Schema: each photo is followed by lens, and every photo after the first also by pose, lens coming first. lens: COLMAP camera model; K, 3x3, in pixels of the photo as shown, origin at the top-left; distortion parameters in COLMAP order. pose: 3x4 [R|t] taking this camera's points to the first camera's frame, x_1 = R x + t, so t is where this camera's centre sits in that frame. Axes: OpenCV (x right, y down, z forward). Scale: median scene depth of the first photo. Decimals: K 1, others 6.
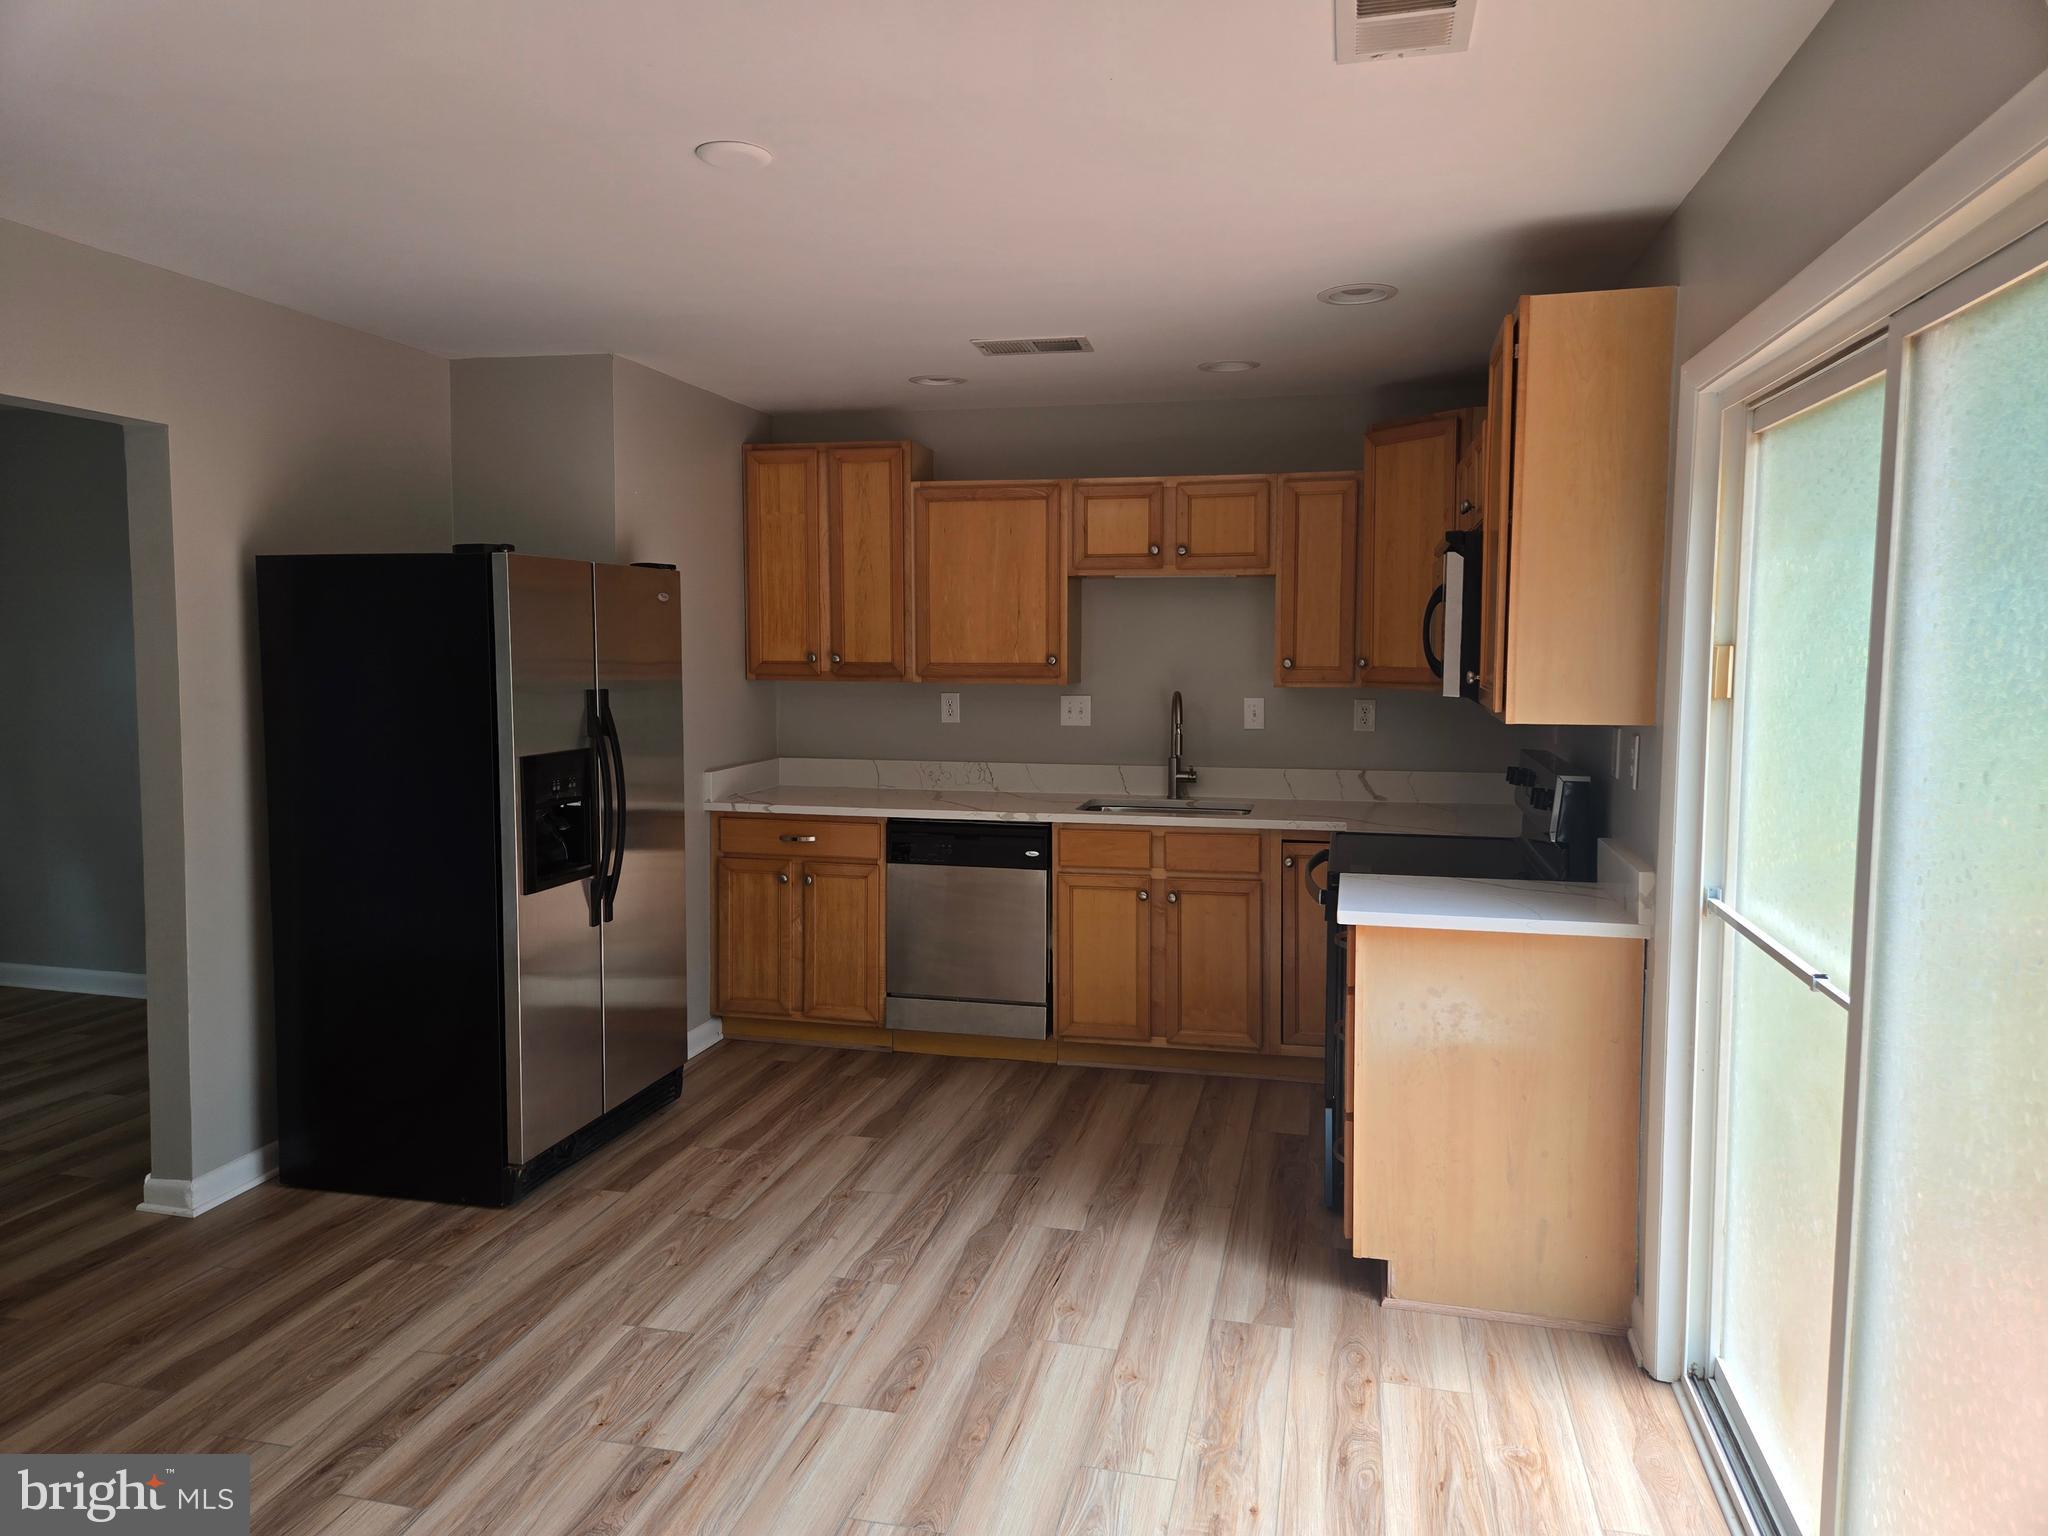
lens RADIAL K [[1363.0, 0, 1024.0], [0, 1363.0, 768.0], [0, 0, 1]] dist [0.079266, -0.069621]
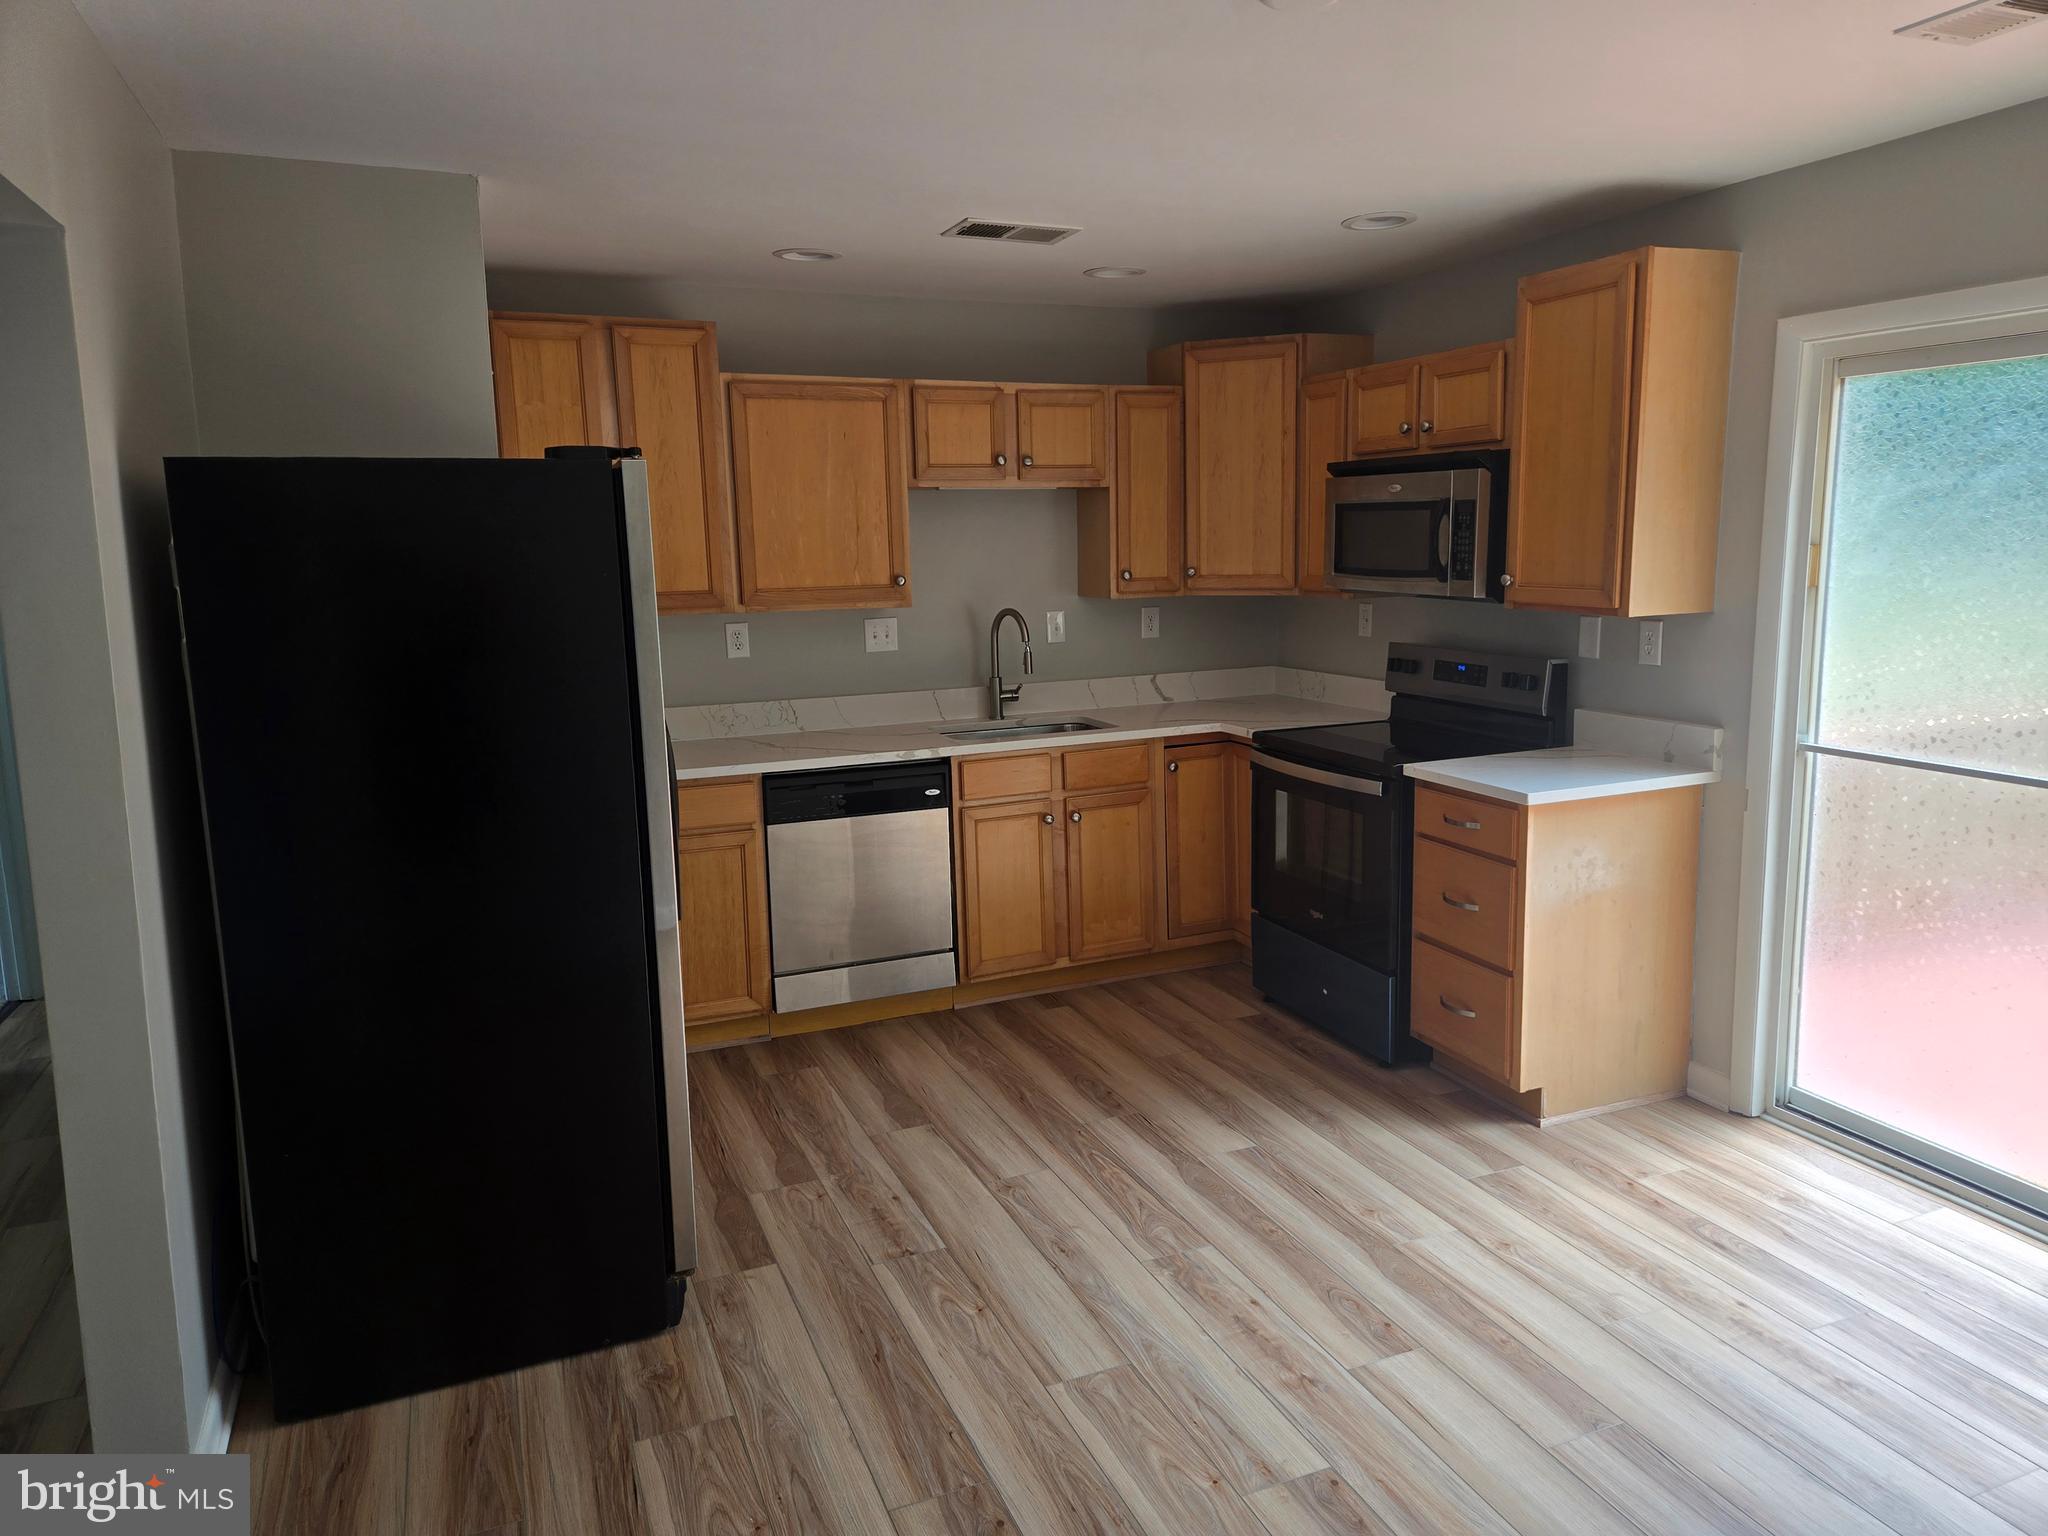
lens RADIAL K [[1363.0, 0, 1024.0], [0, 1363.0, 768.0], [0, 0, 1]] dist [0.079266, -0.069621]
pose [[0.804343, -0.119025, 0.582122, -0.504971], [0.079670, 0.992488, 0.092847, -0.036048], [-0.588800, -0.028303, 0.807783, 0.226368]]
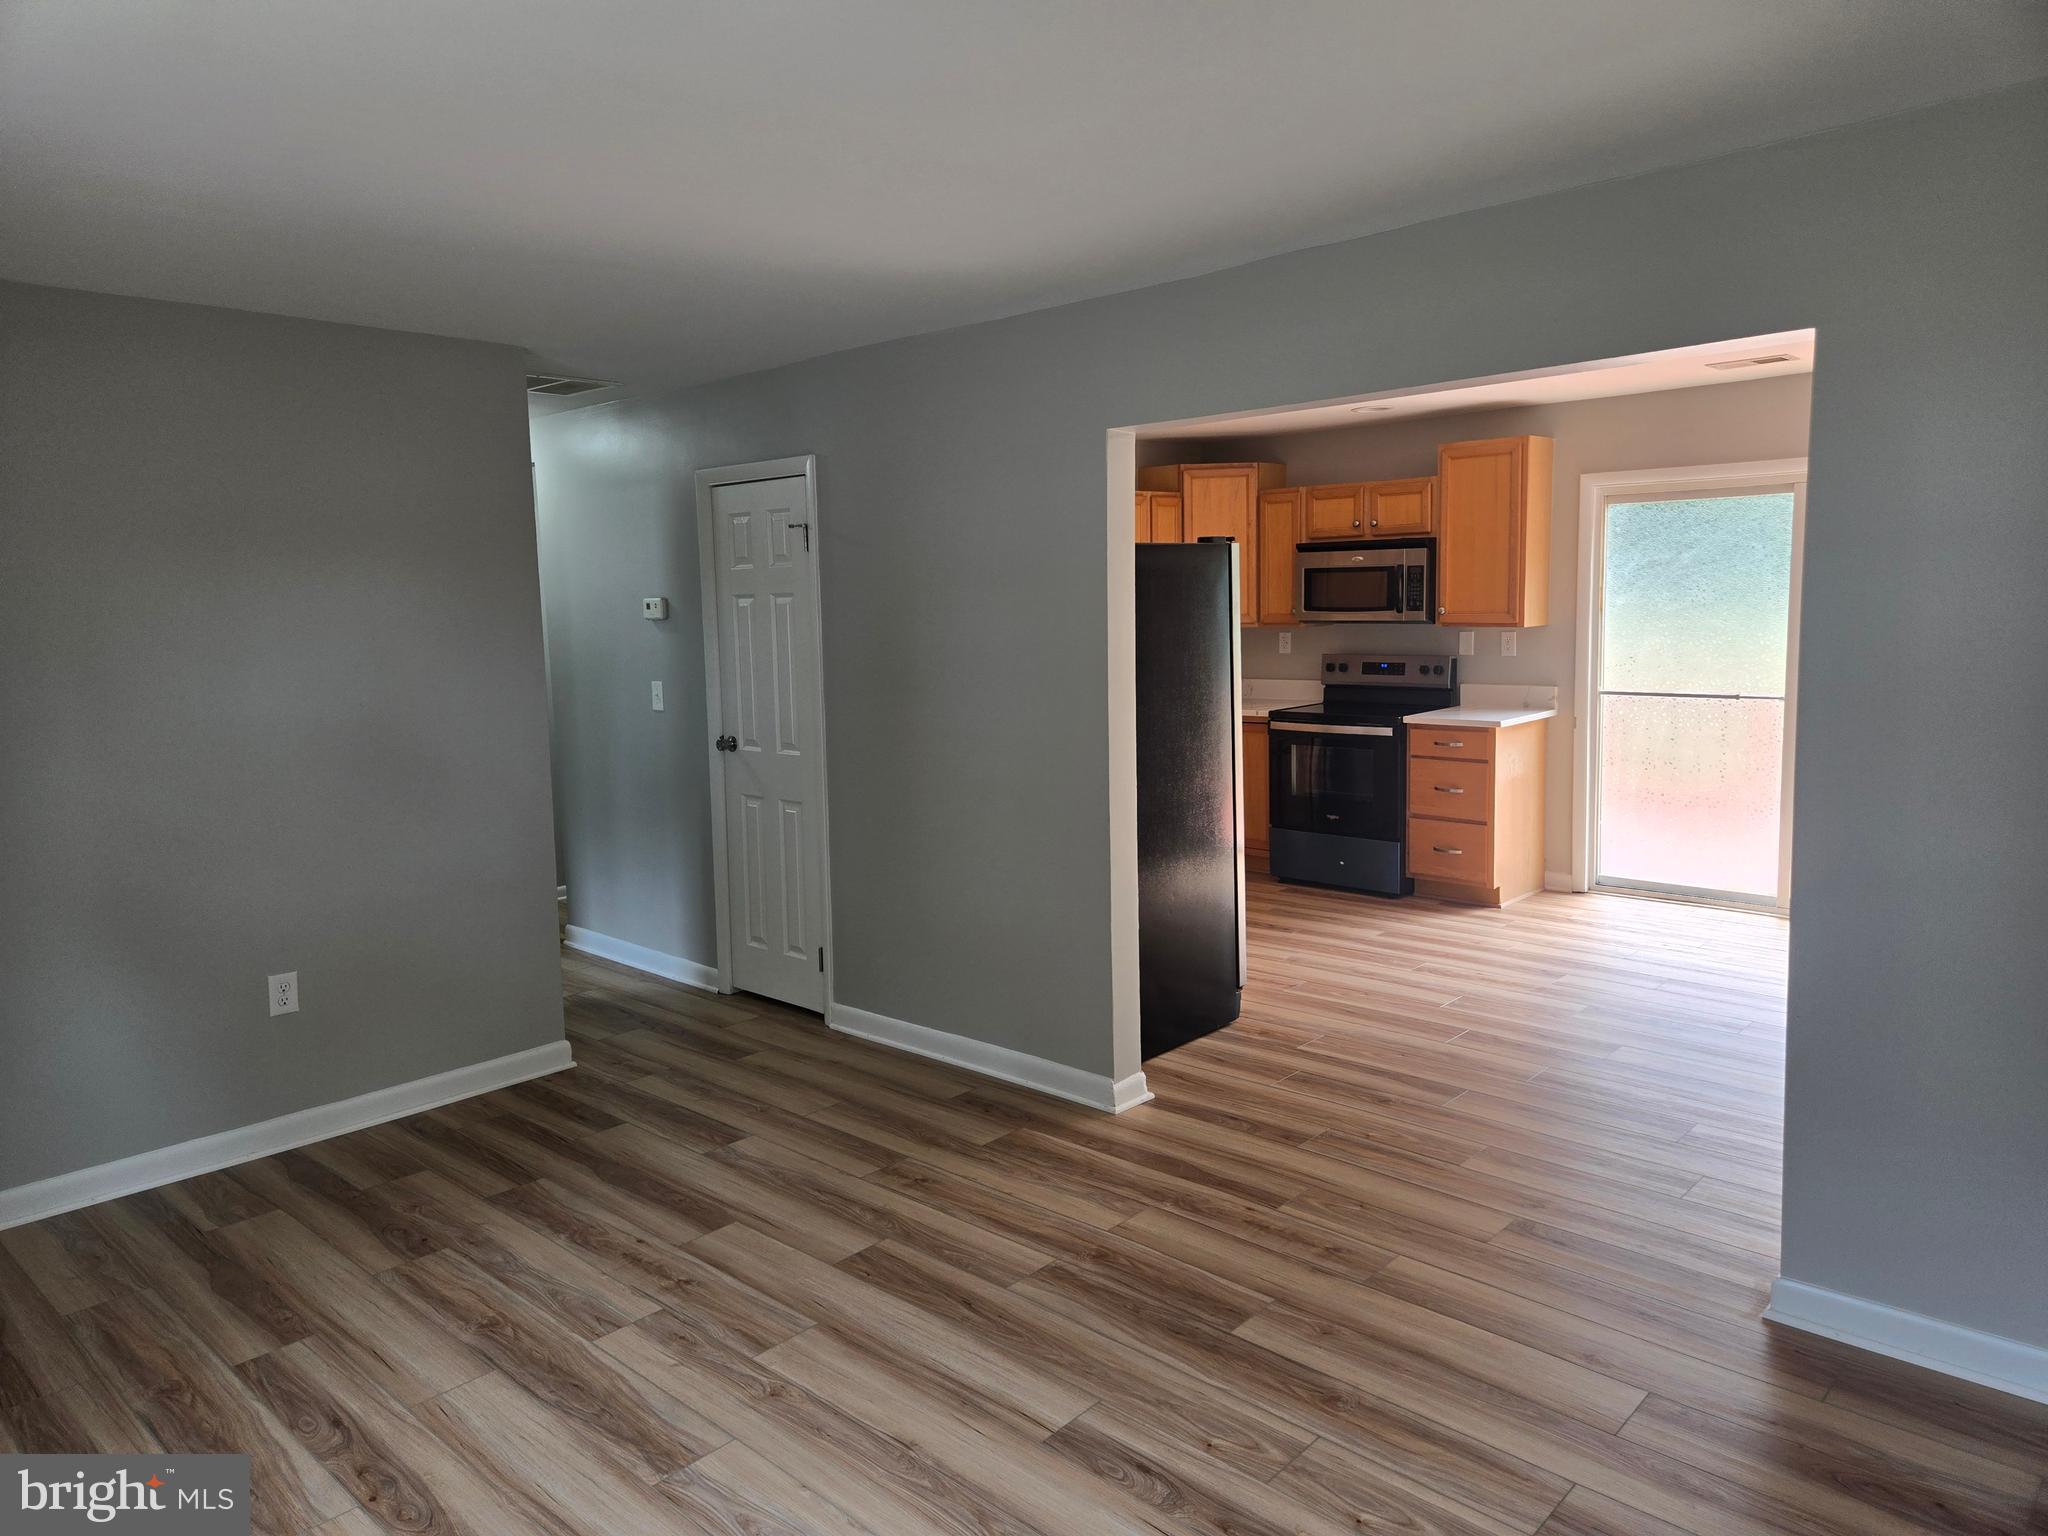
lens RADIAL K [[1363.0, 0, 1024.0], [0, 1363.0, 768.0], [0, 0, 1]] dist [0.079266, -0.069621]
pose [[0.491317, -0.128071, 0.861513, -1.307281], [0.113351, 0.990120, 0.082546, -0.053696], [-0.863574, 0.057097, 0.500980, 0.393689]]
